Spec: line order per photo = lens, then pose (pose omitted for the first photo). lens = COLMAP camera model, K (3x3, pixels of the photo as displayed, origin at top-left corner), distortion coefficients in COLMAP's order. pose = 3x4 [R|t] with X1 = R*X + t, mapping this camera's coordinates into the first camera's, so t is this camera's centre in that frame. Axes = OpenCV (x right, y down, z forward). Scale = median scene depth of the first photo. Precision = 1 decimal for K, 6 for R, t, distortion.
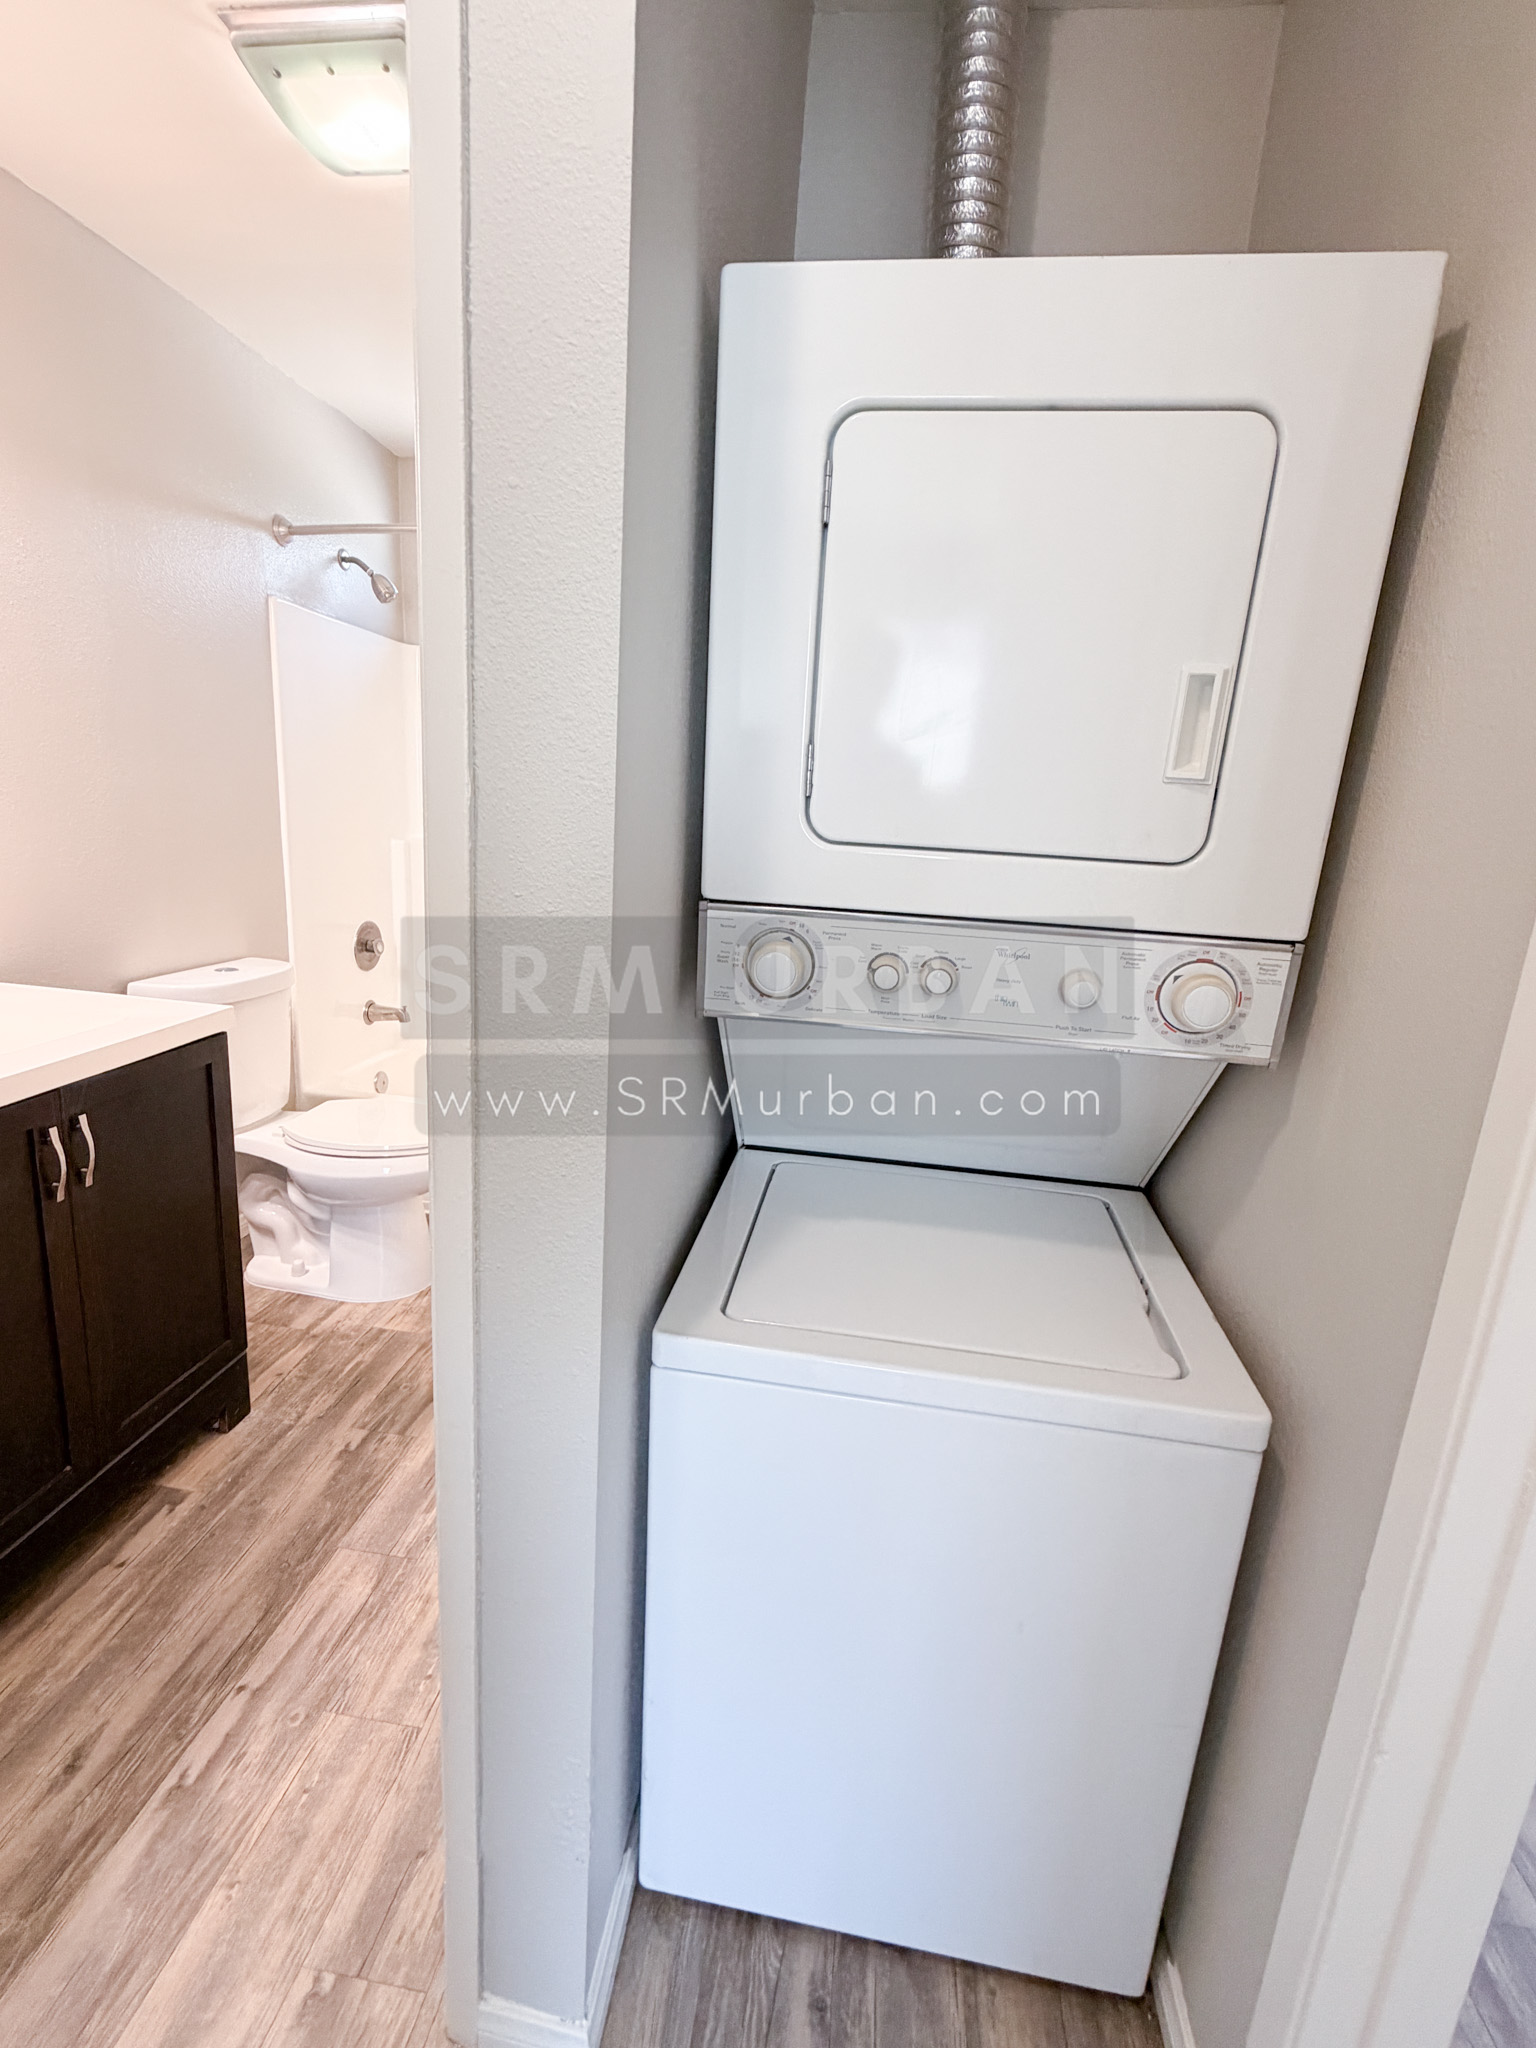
lens RADIAL K [[919.1, 0, 780.6], [0, 919.1, 1023.9], [0, 0, 1]] dist [0.001596, -0.001177]
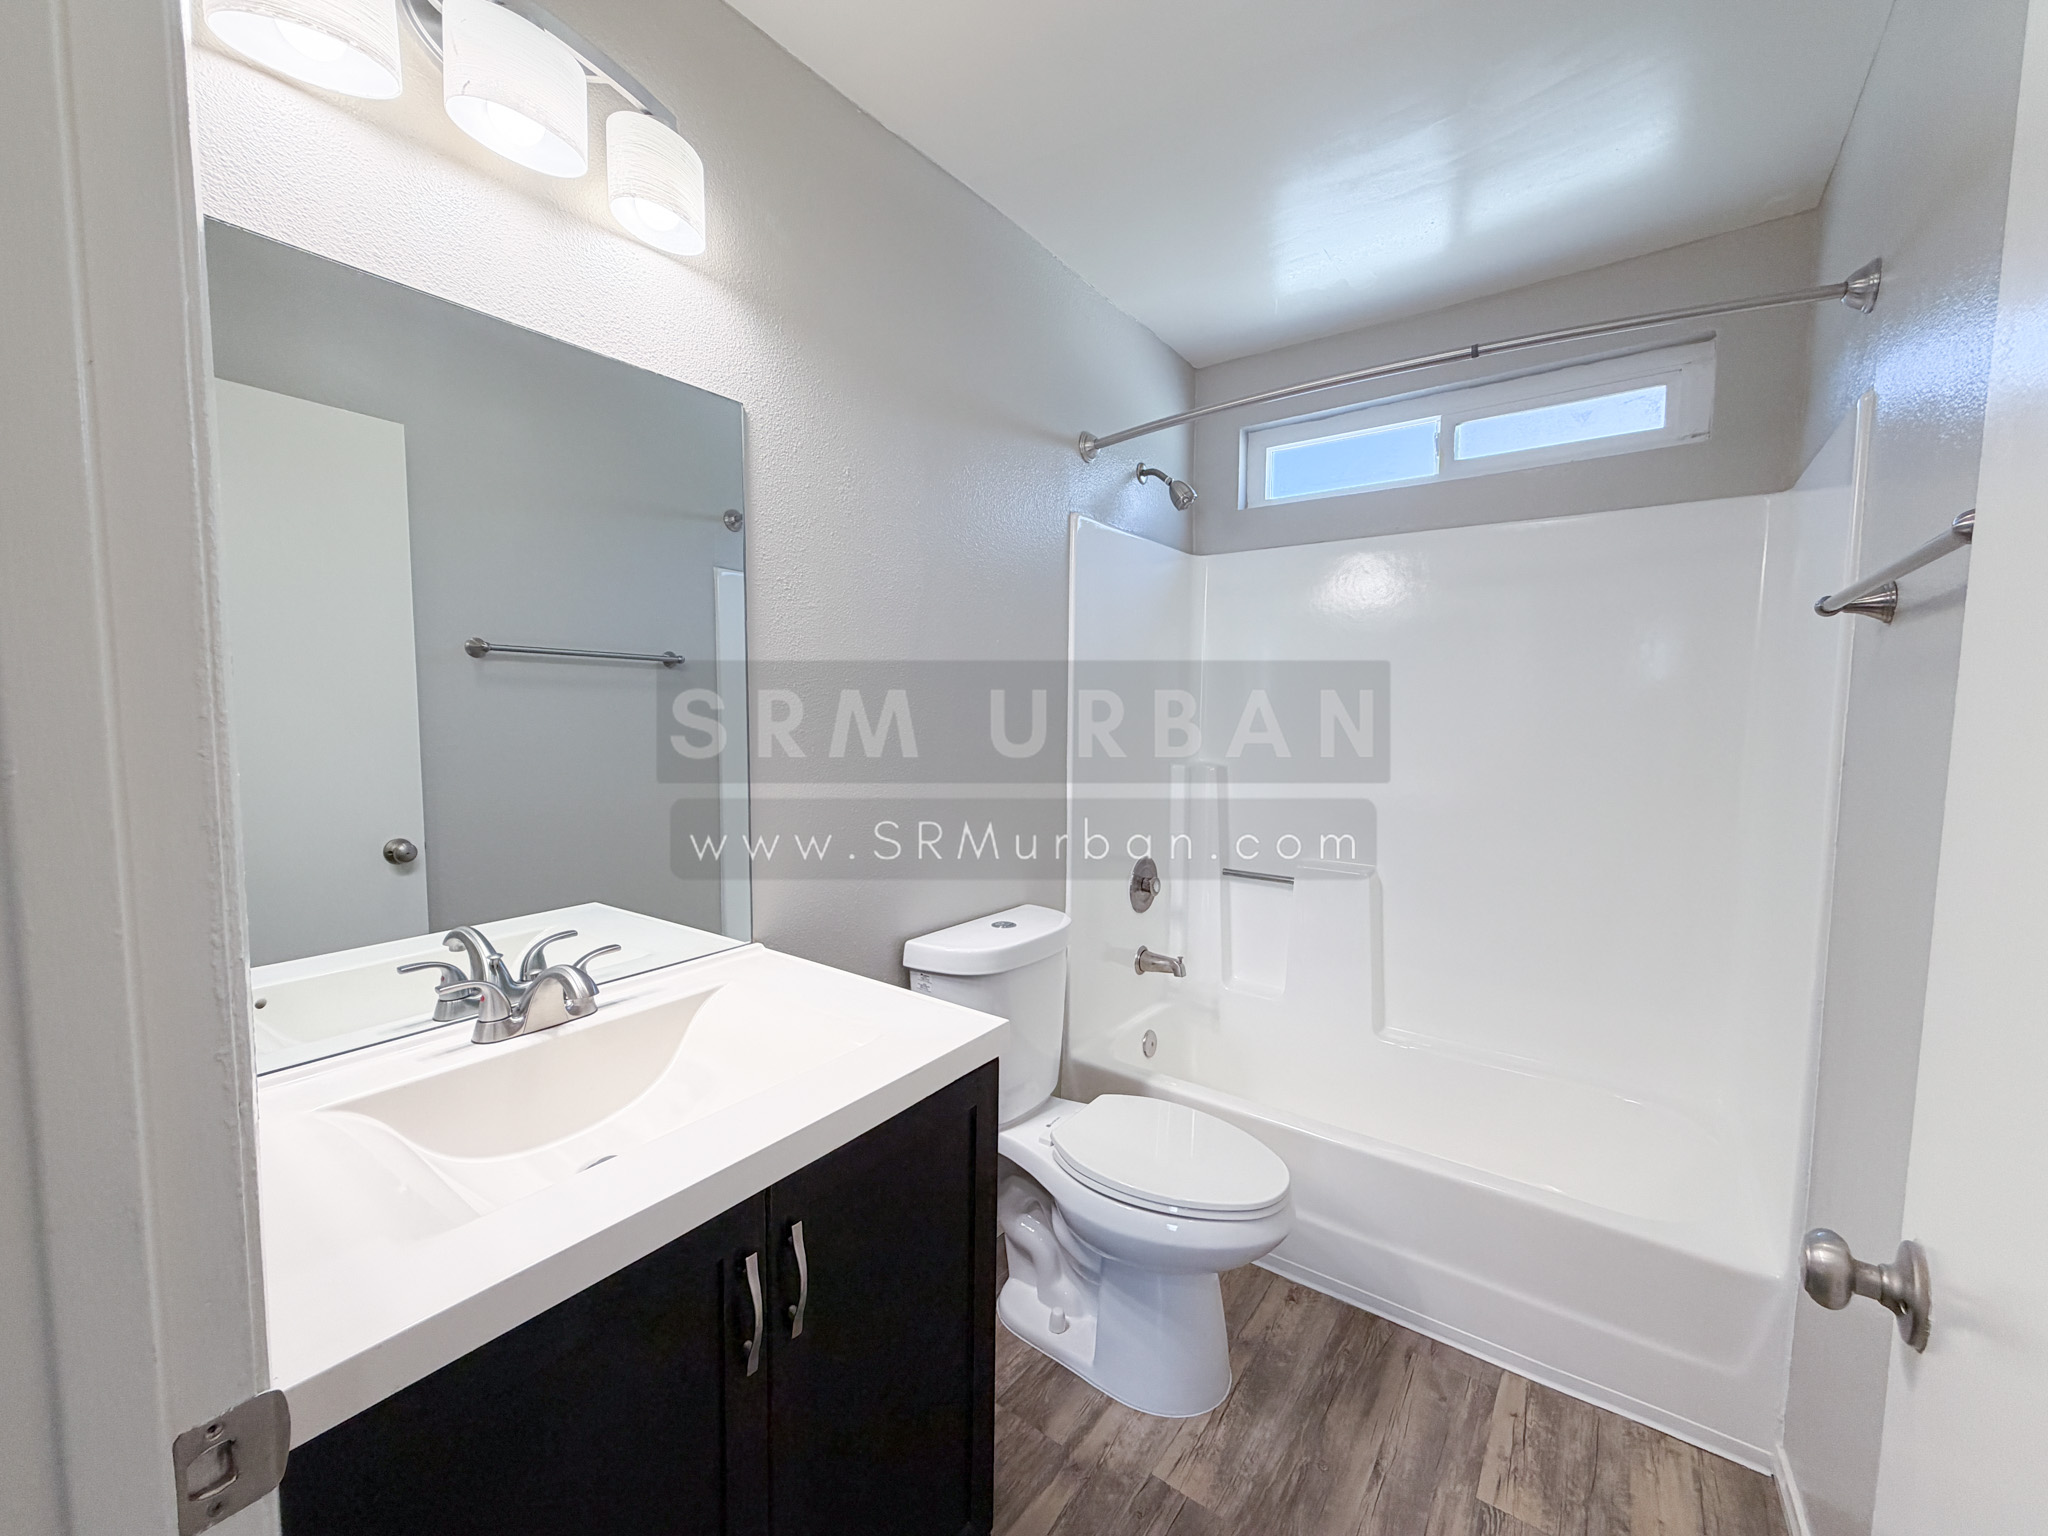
lens RADIAL K [[822.4, 0, 1014.1], [0, 822.4, 766.2], [0, 0, 1]] dist [-0.000449, 0.000358]
pose [[0.861958, -0.024292, -0.506398, -0.195517], [-0.066315, 0.984867, -0.160121, -0.079023], [0.502625, 0.171599, 0.847303, 0.316651]]
